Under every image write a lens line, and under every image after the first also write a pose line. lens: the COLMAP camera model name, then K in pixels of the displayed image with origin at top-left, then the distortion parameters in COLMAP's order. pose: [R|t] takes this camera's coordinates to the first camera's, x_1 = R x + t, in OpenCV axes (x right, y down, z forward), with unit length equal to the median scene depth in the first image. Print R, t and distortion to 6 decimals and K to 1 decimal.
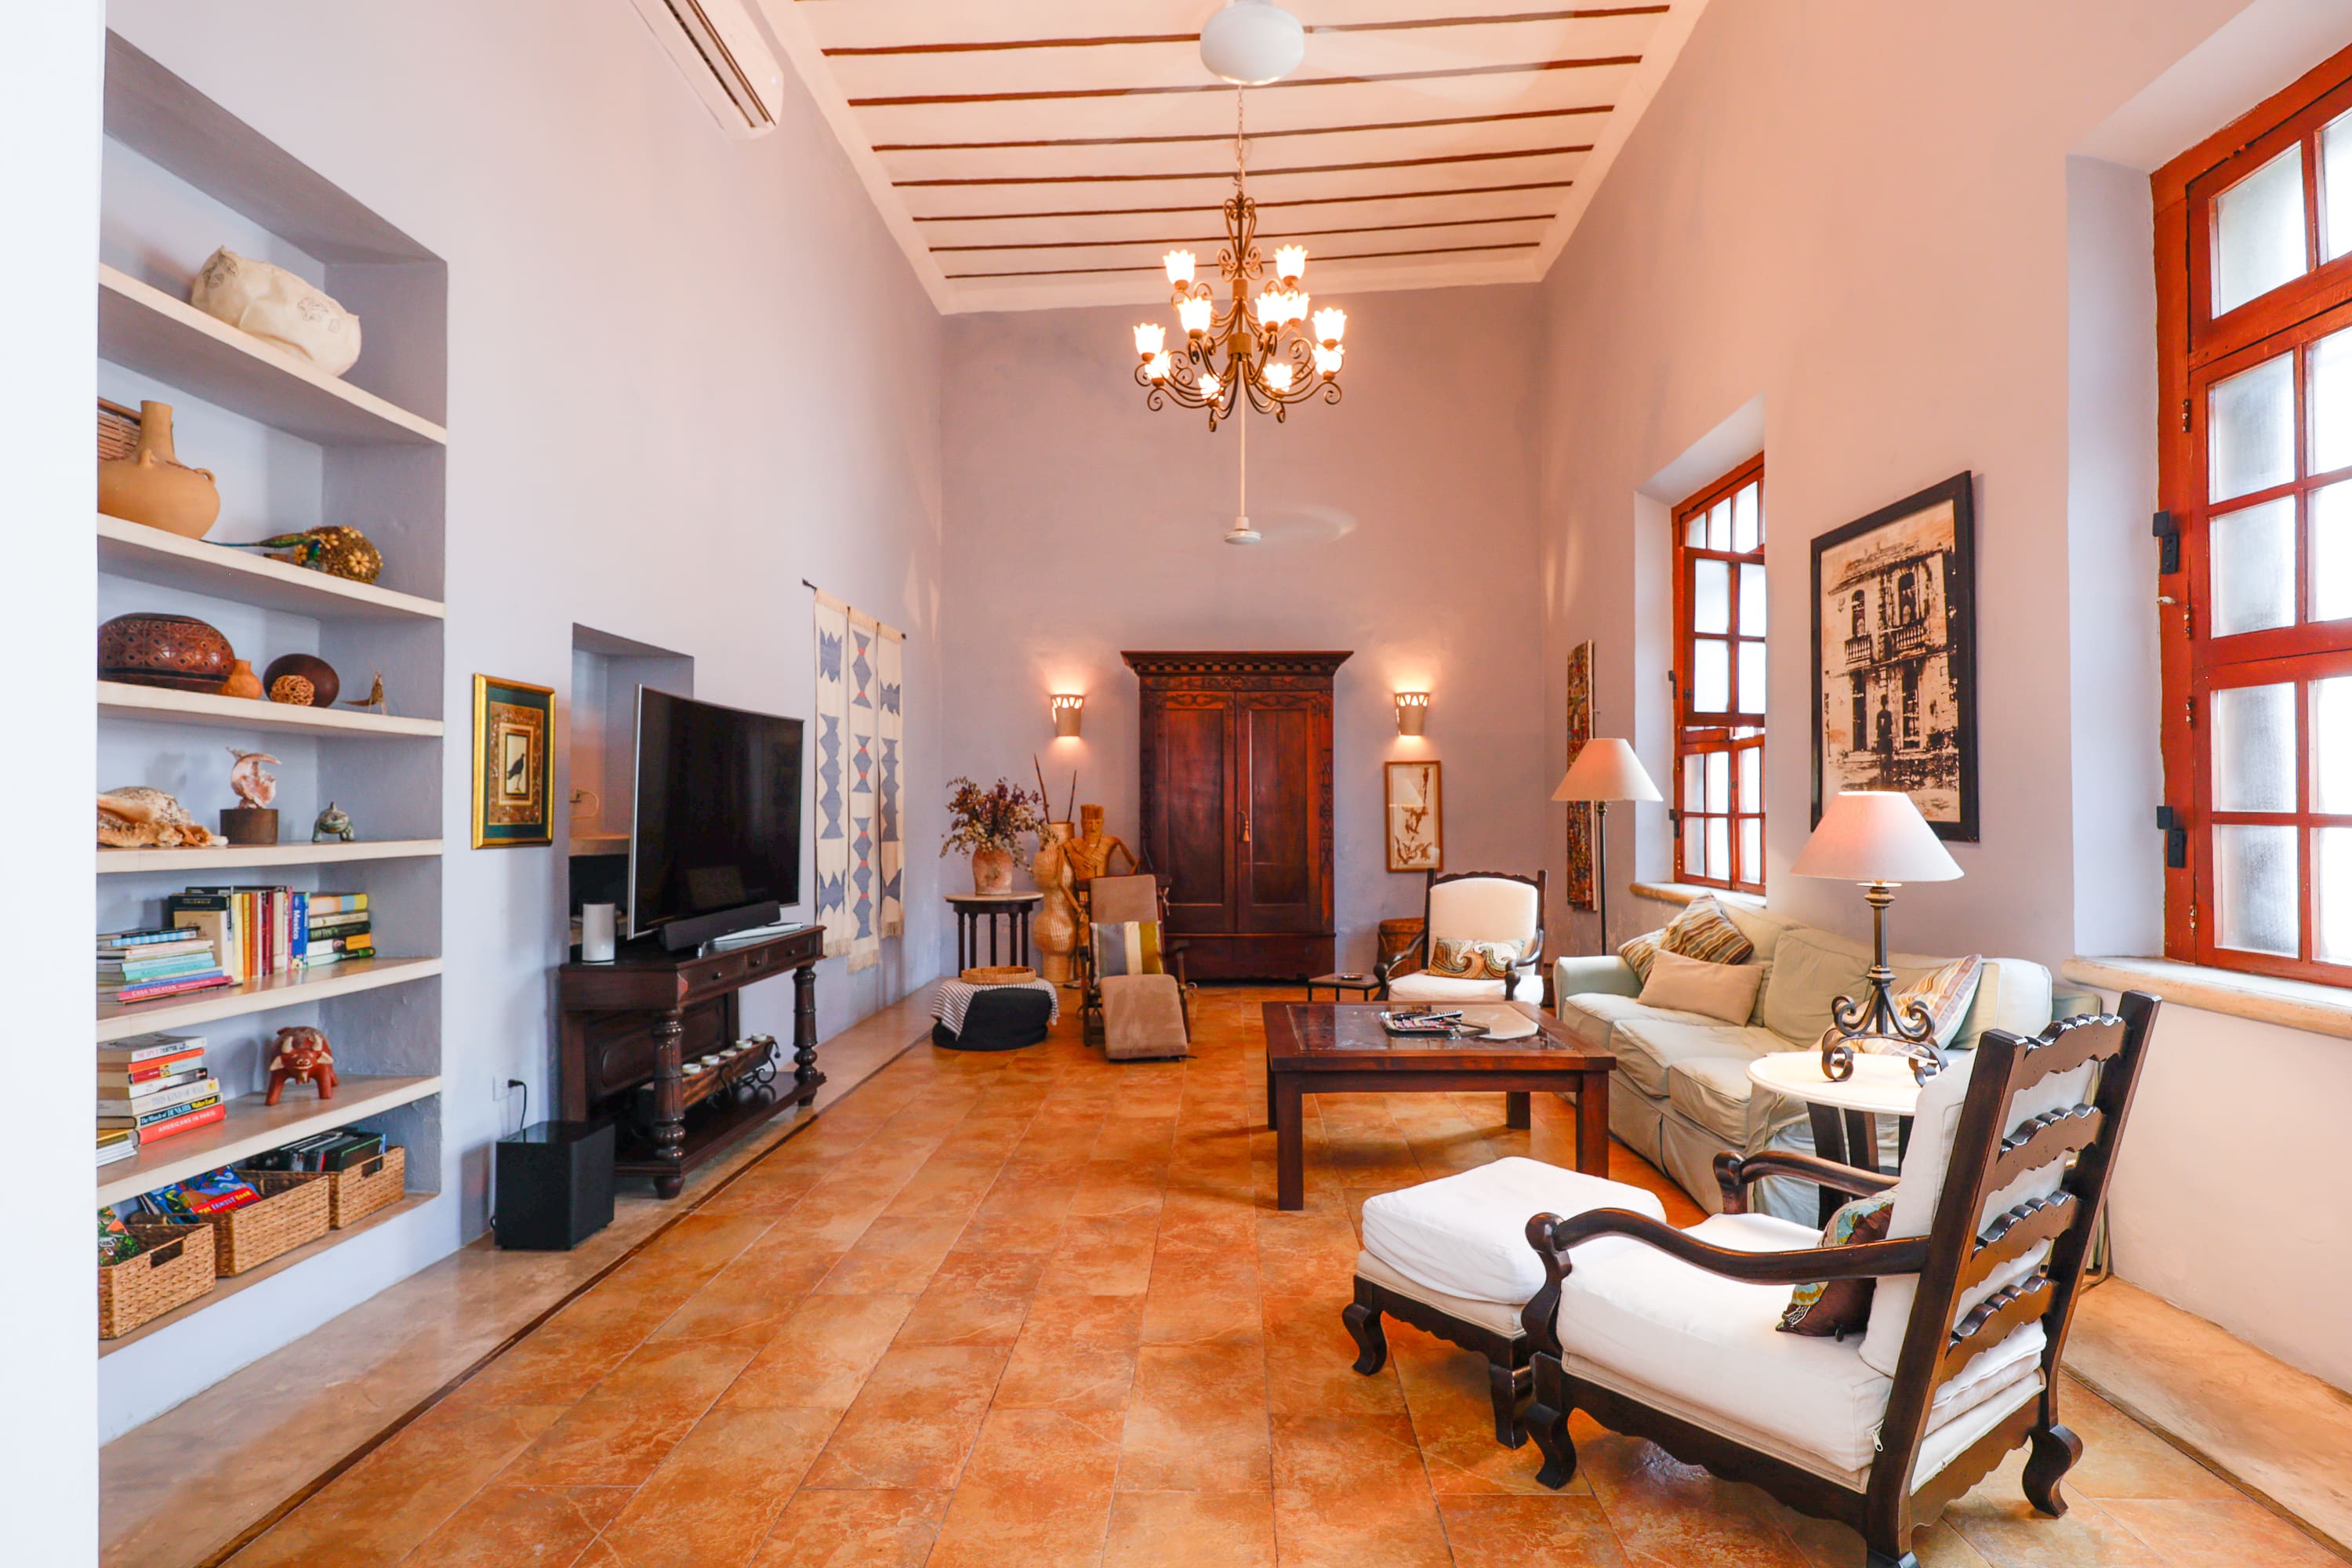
lens RADIAL K [[1121.4, 0, 1165.0], [0, 1121.4, 799.8], [0, 0, 1]] dist [-0.006502, -0.000382]
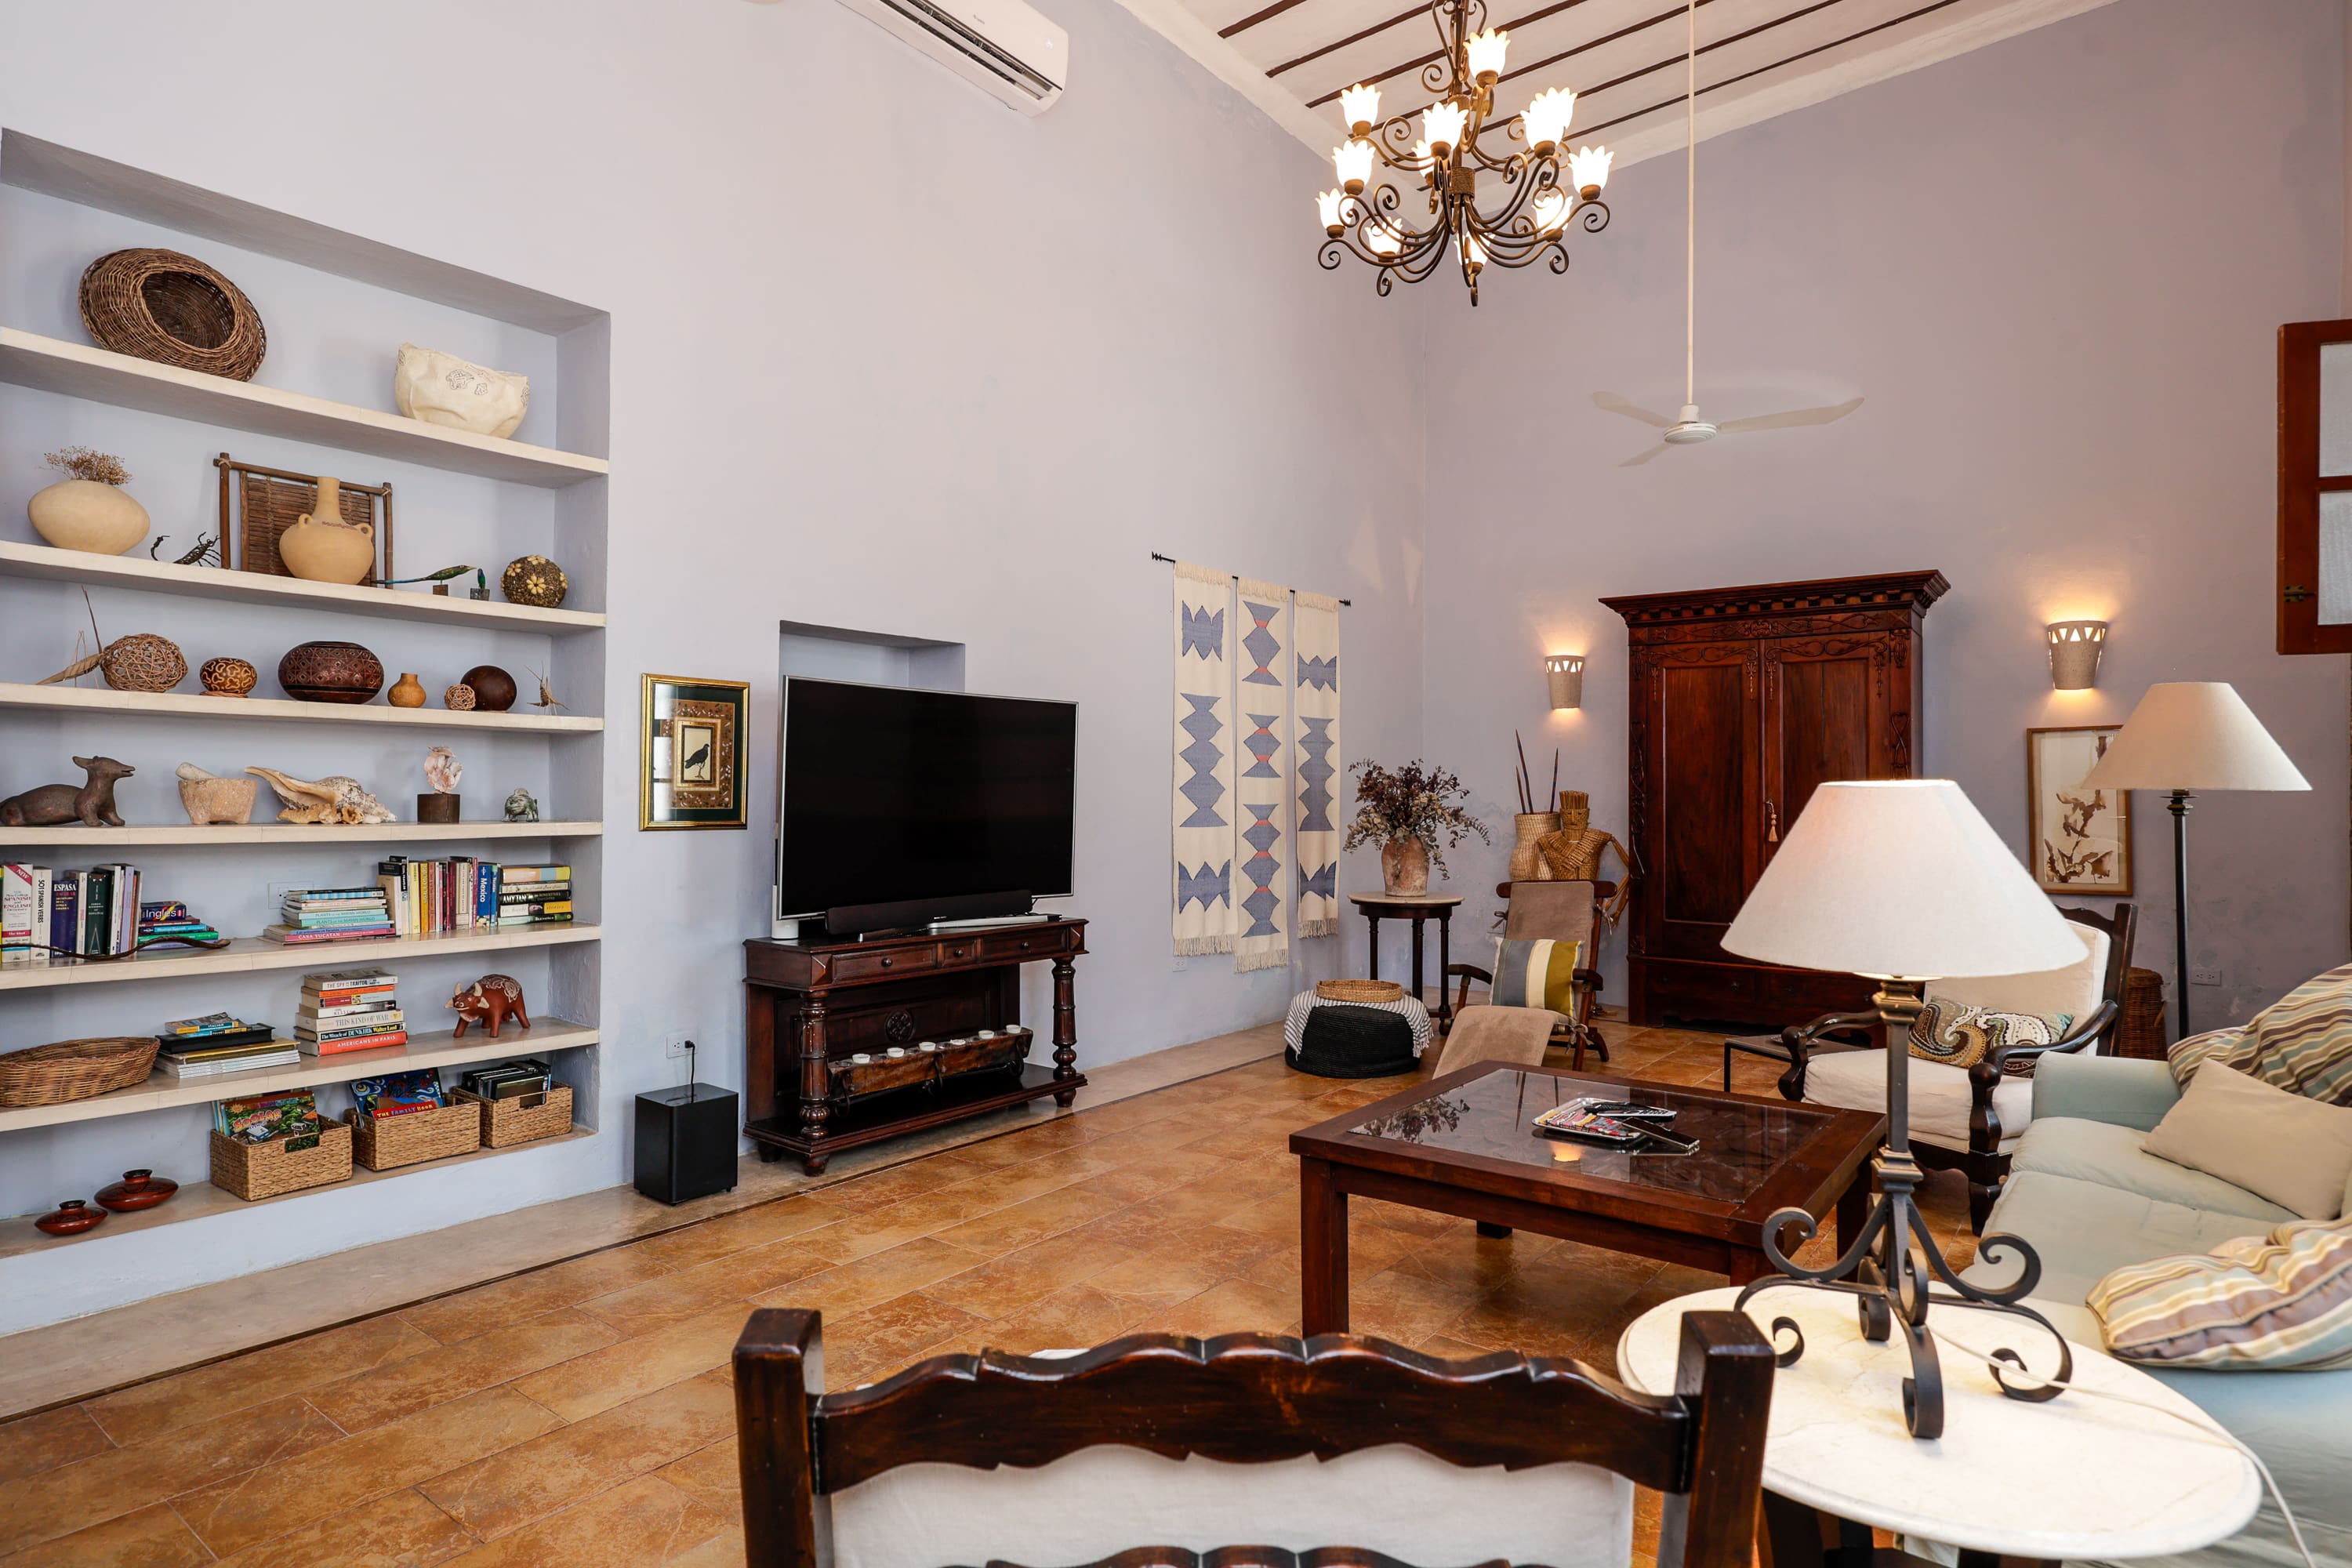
lens RADIAL K [[1211.7, 0, 1182.1], [0, 1211.7, 776.3], [0, 0, 1]] dist [-0.002101, 0.000470]
pose [[0.822902, -0.002717, -0.568176, 0.467875], [-0.000466, 0.999985, -0.005456, -0.003400], [0.568182, 0.004754, 0.822889, 0.279967]]
